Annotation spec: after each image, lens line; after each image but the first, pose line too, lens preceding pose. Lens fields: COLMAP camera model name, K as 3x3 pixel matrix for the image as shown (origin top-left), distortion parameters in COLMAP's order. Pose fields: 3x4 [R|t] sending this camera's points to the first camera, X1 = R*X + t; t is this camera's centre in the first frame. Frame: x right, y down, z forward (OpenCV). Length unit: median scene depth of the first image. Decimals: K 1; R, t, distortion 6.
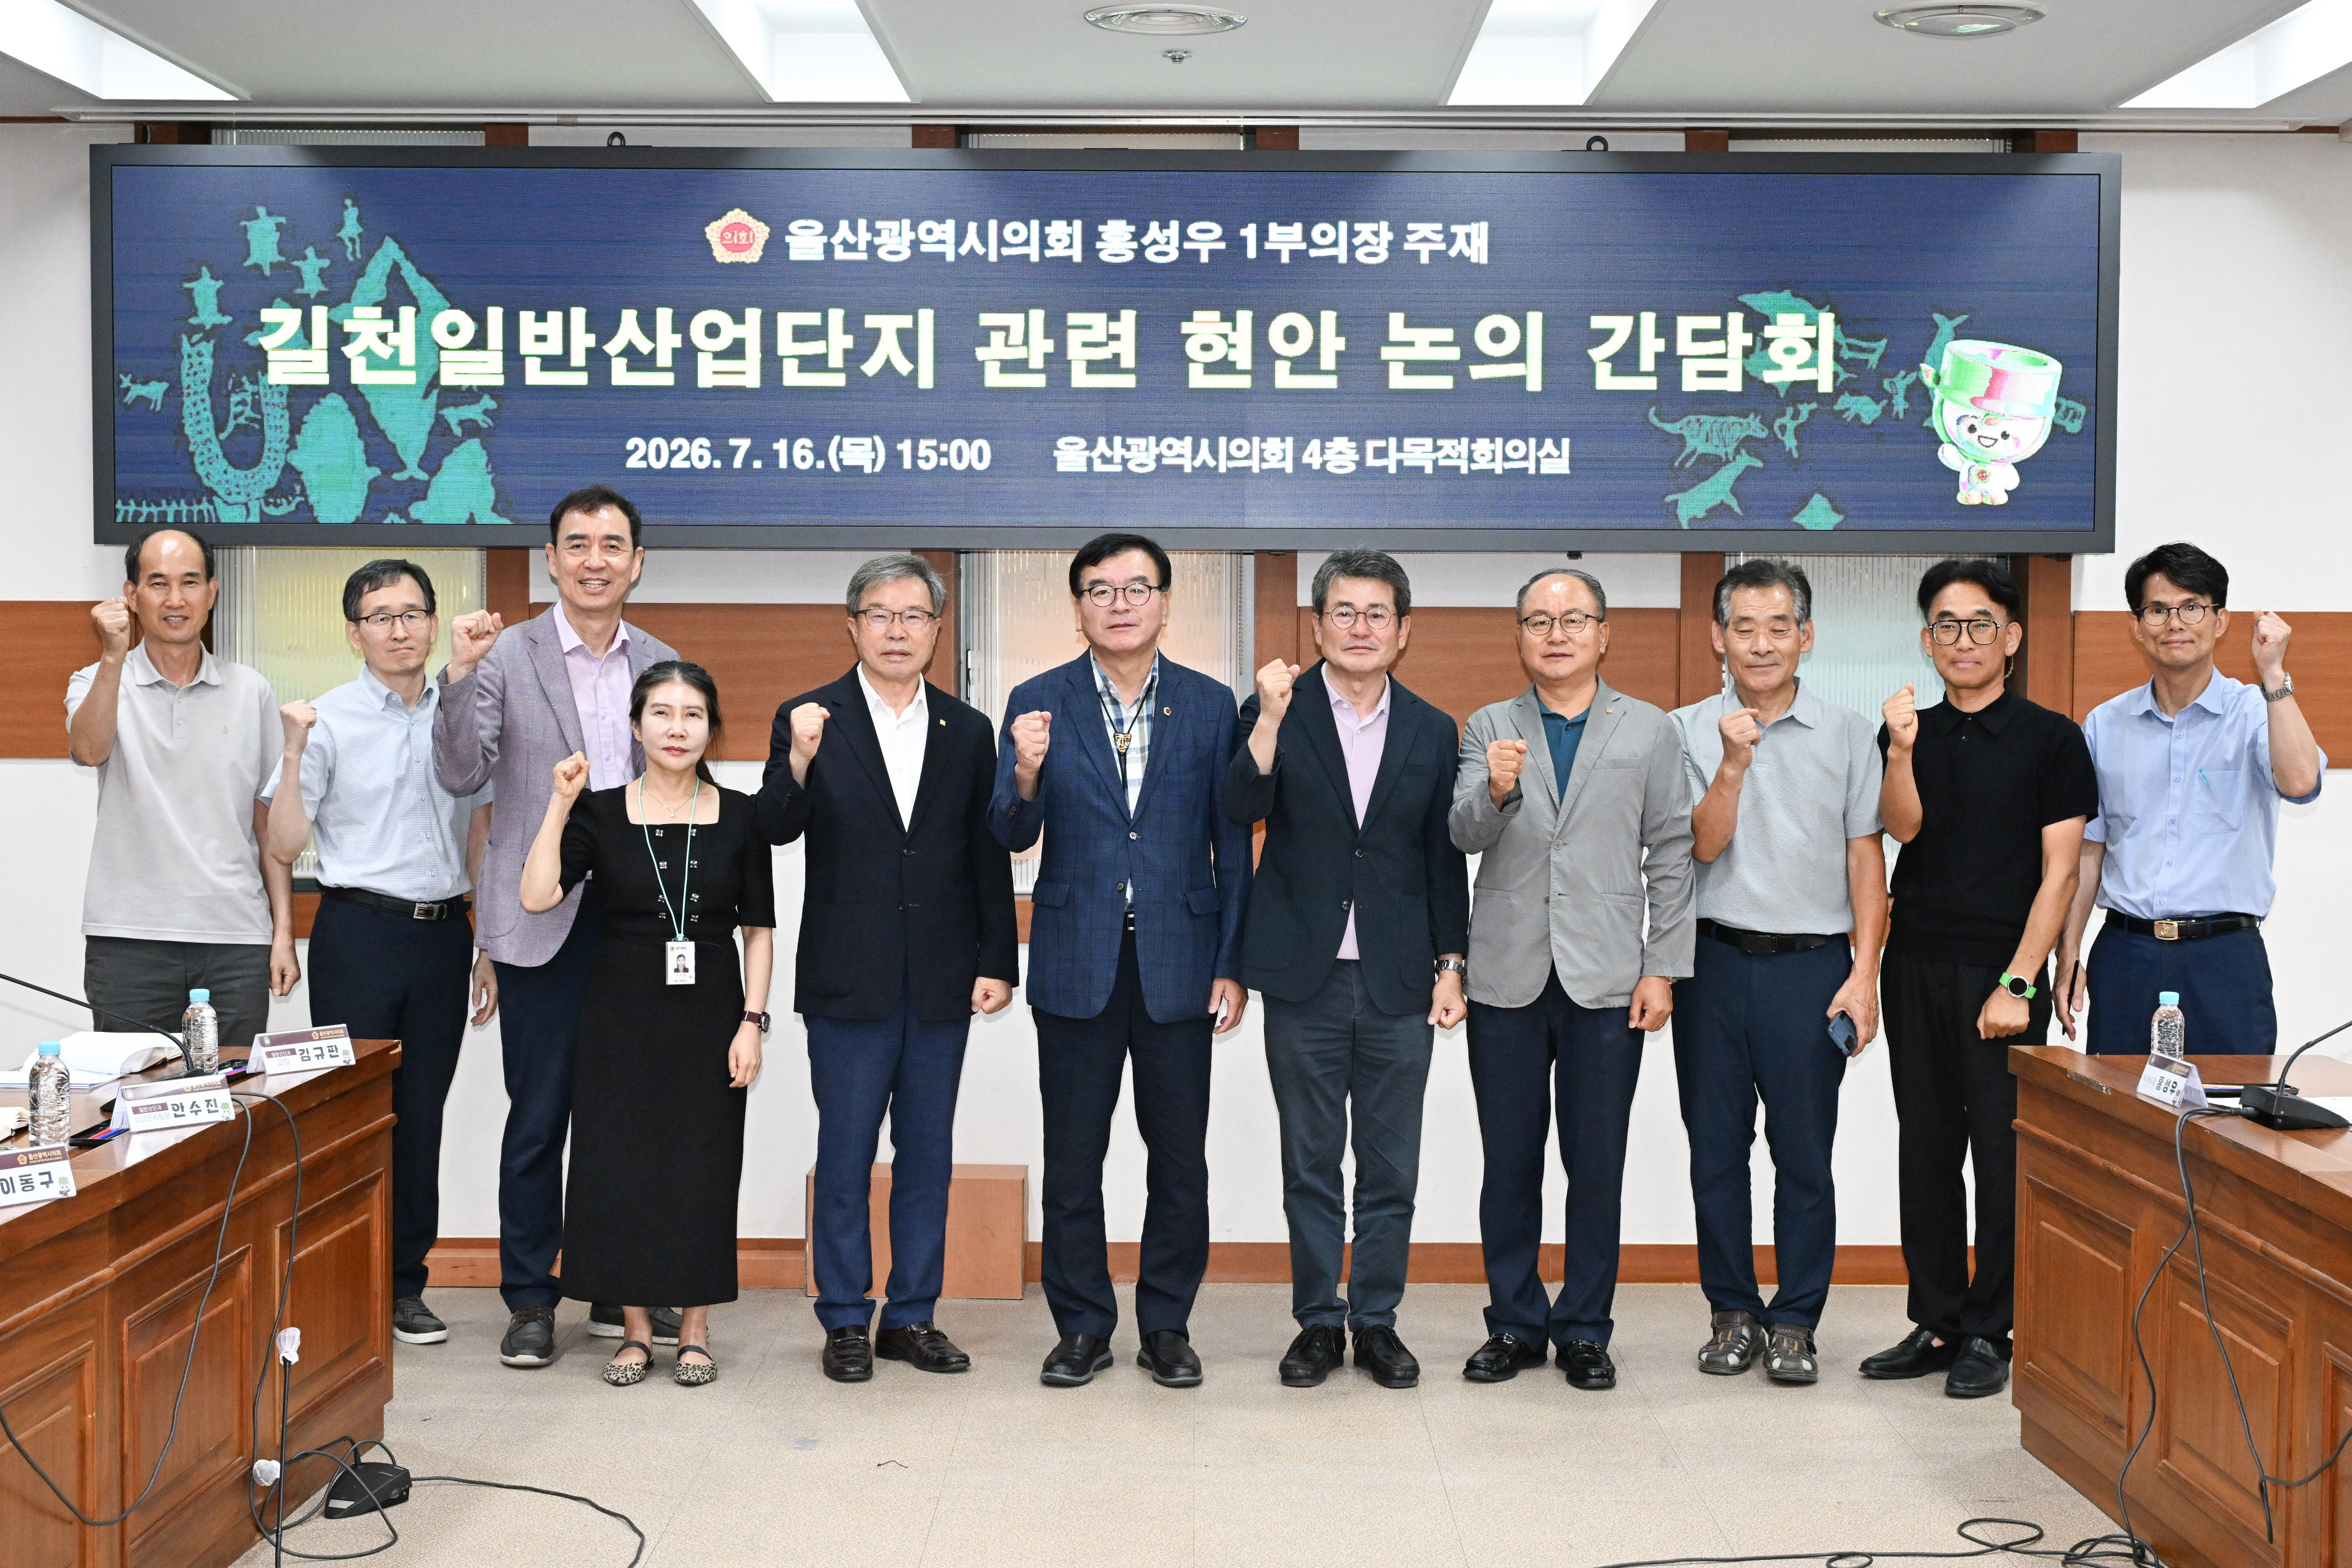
lens RADIAL K [[3436.1, 0, 1196.9], [0, 3436.1, 782.2], [0, 0, 1]] dist [-0.001994, 0.000000]
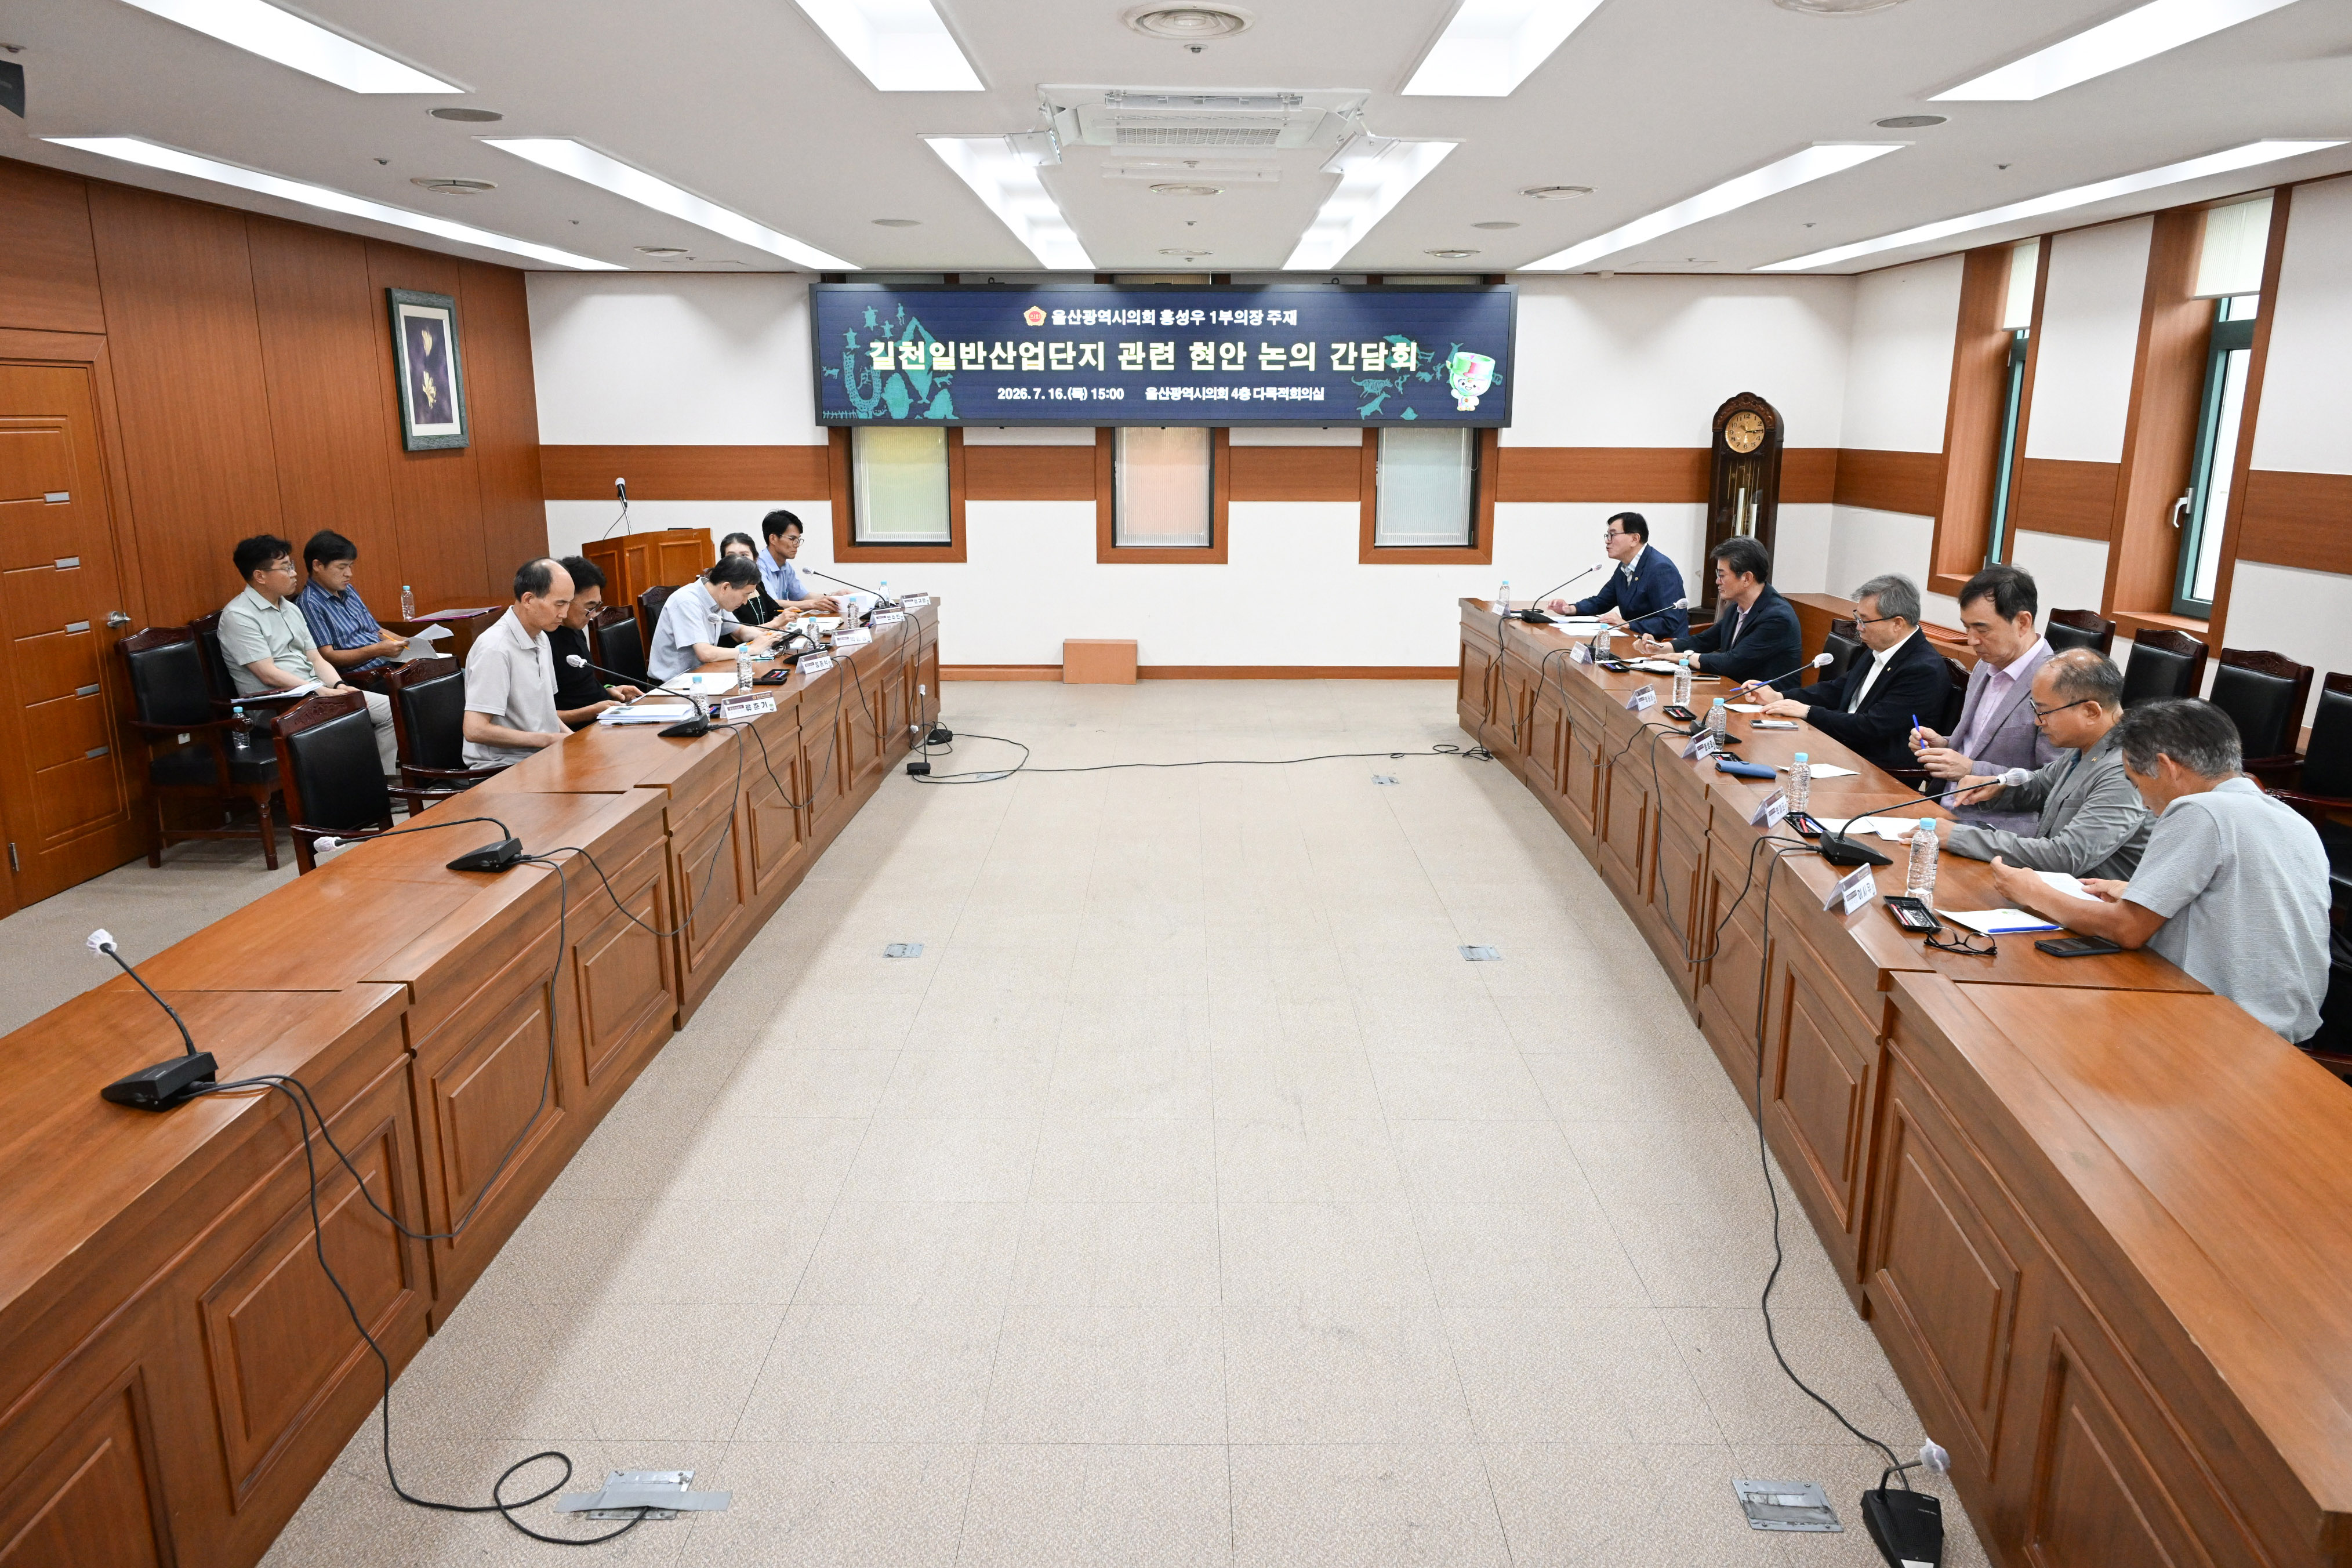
lens RADIAL K [[1630.4, 0, 1173.2], [0, 1630.4, 798.2], [0, 0, 1]] dist [-0.000996, -0.005971]
pose [[0.999971, -0.001064, -0.007592, -0.008287], [0.002528, 0.980687, 0.195565, -0.029776], [0.007238, -0.195579, 0.980661, -0.414736]]
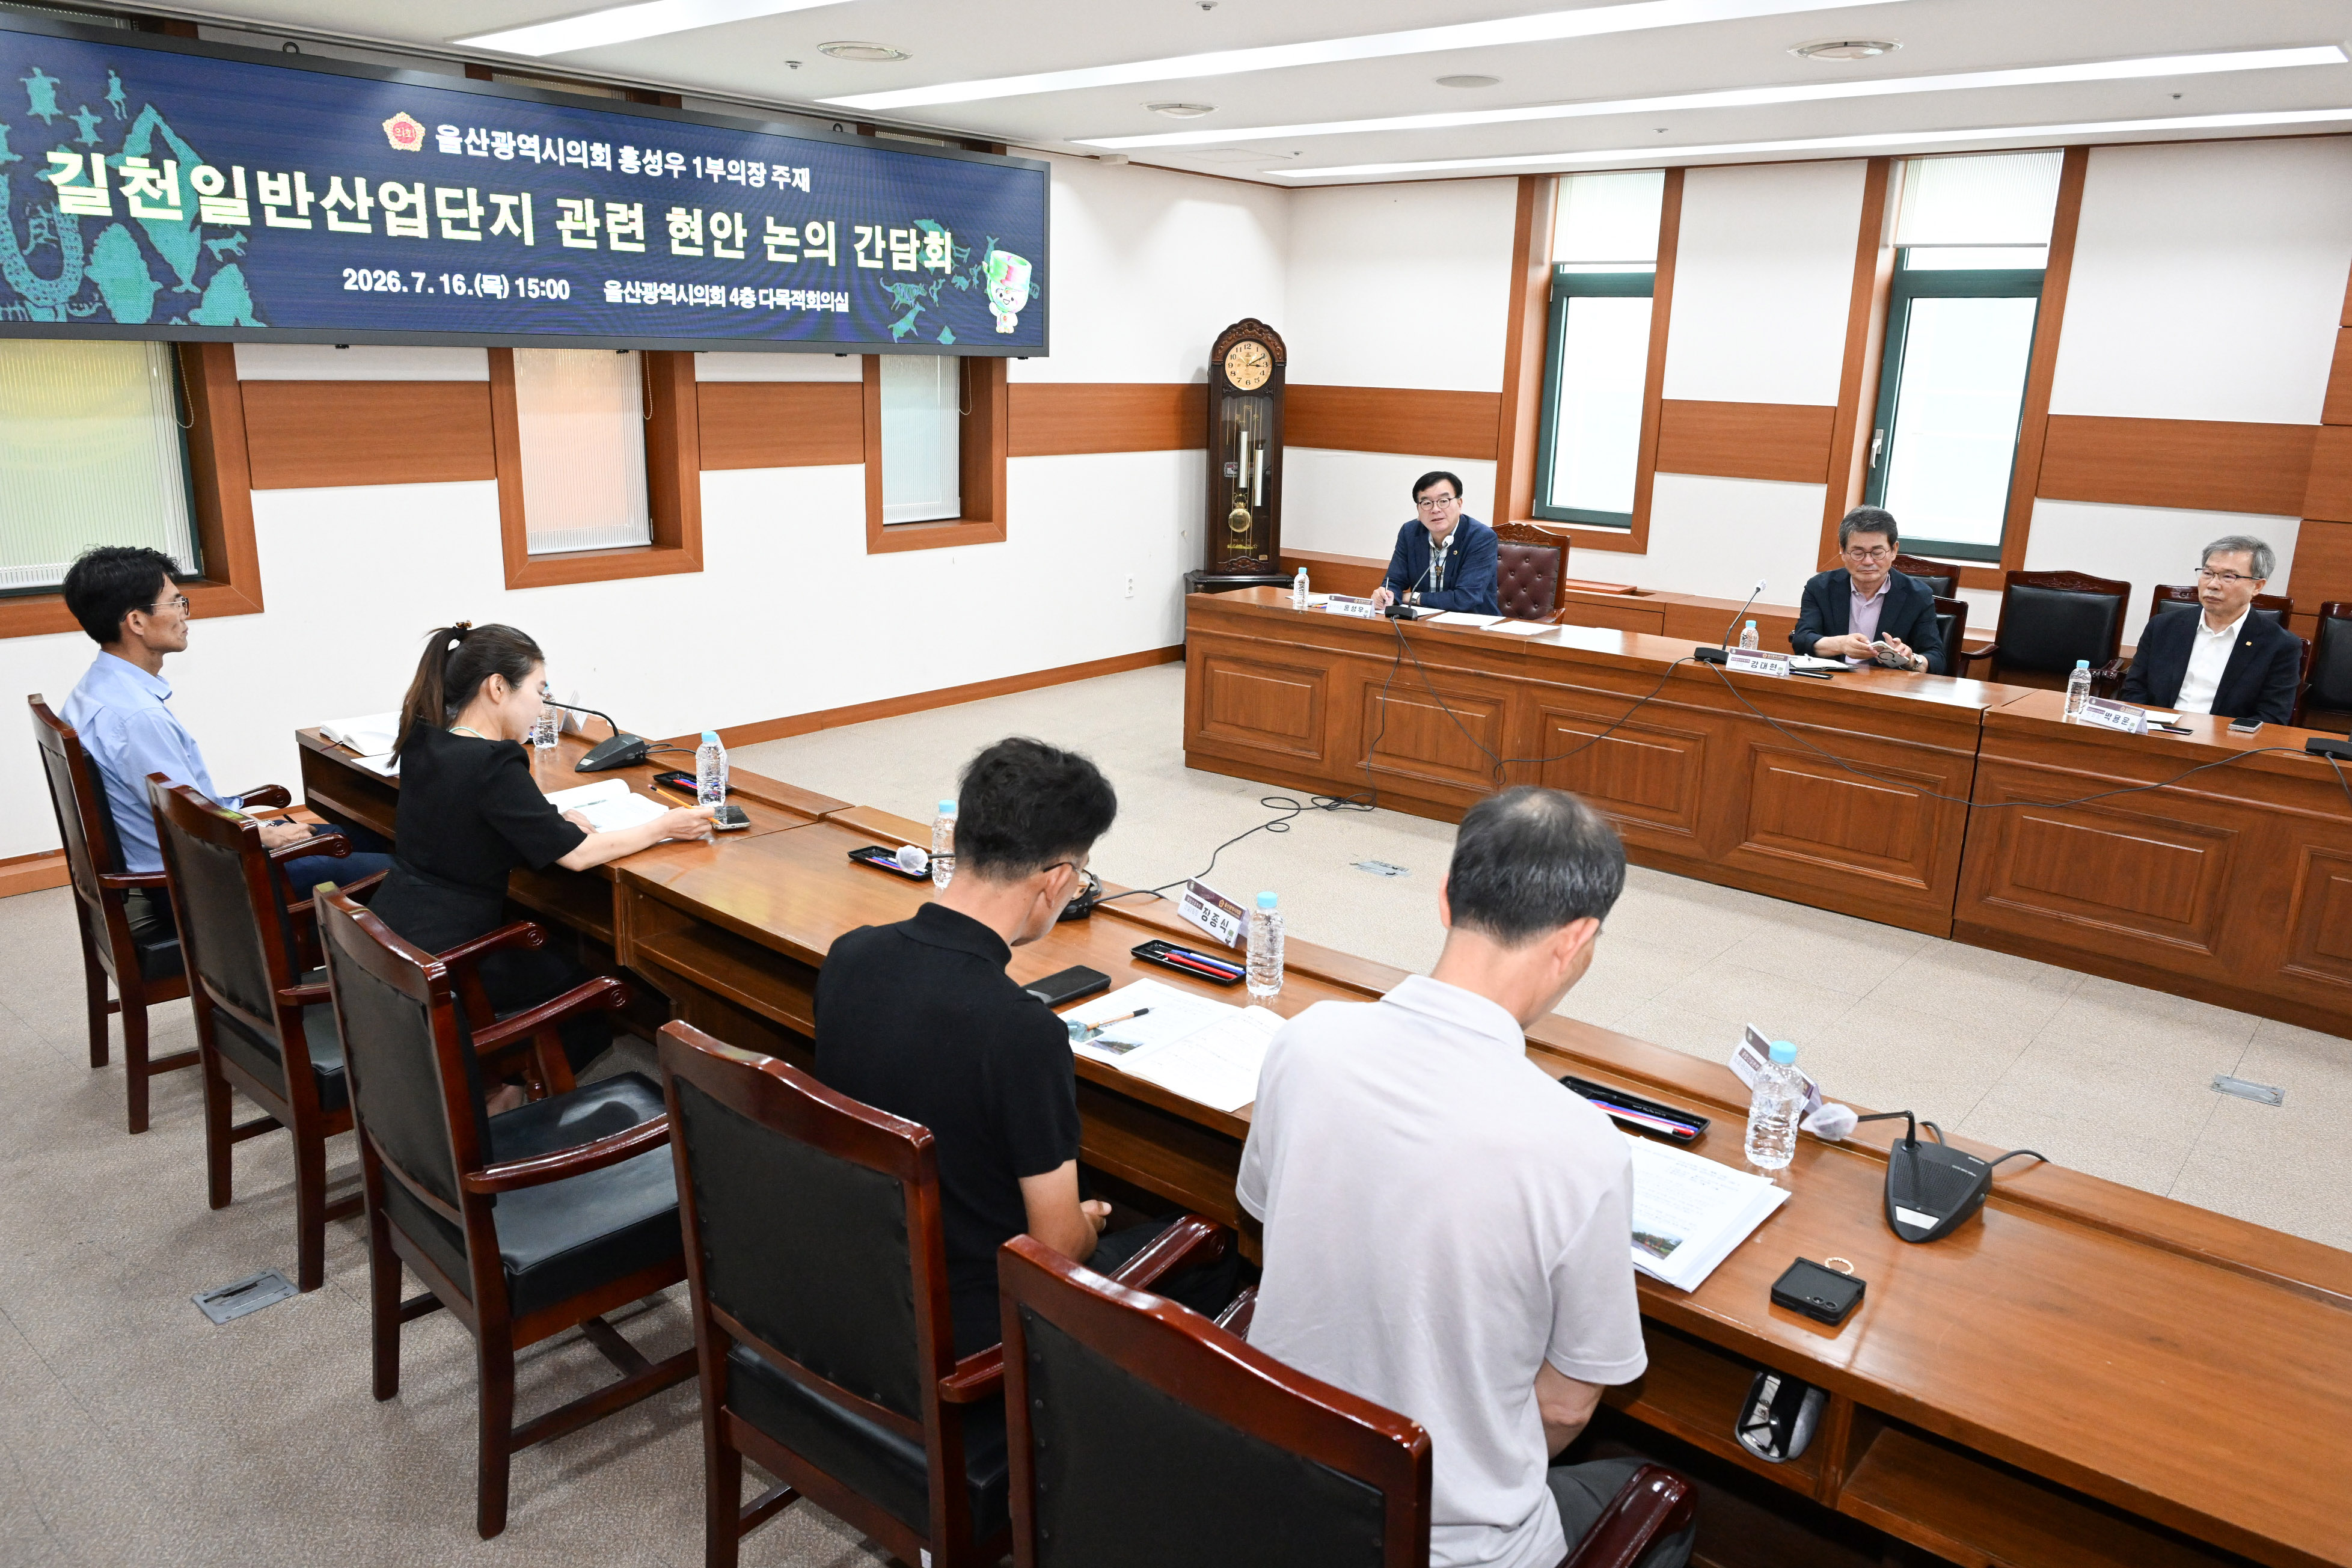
lens RADIAL K [[1630.4, 0, 1162.0], [0, 1630.4, 786.6], [0, 0, 1]] dist [-0.000996, -0.005971]
pose [[0.646785, -0.186241, 0.739584, -0.499278], [0.006920, 0.971119, 0.238495, -0.048468], [-0.762641, -0.149137, 0.629394, 0.257568]]
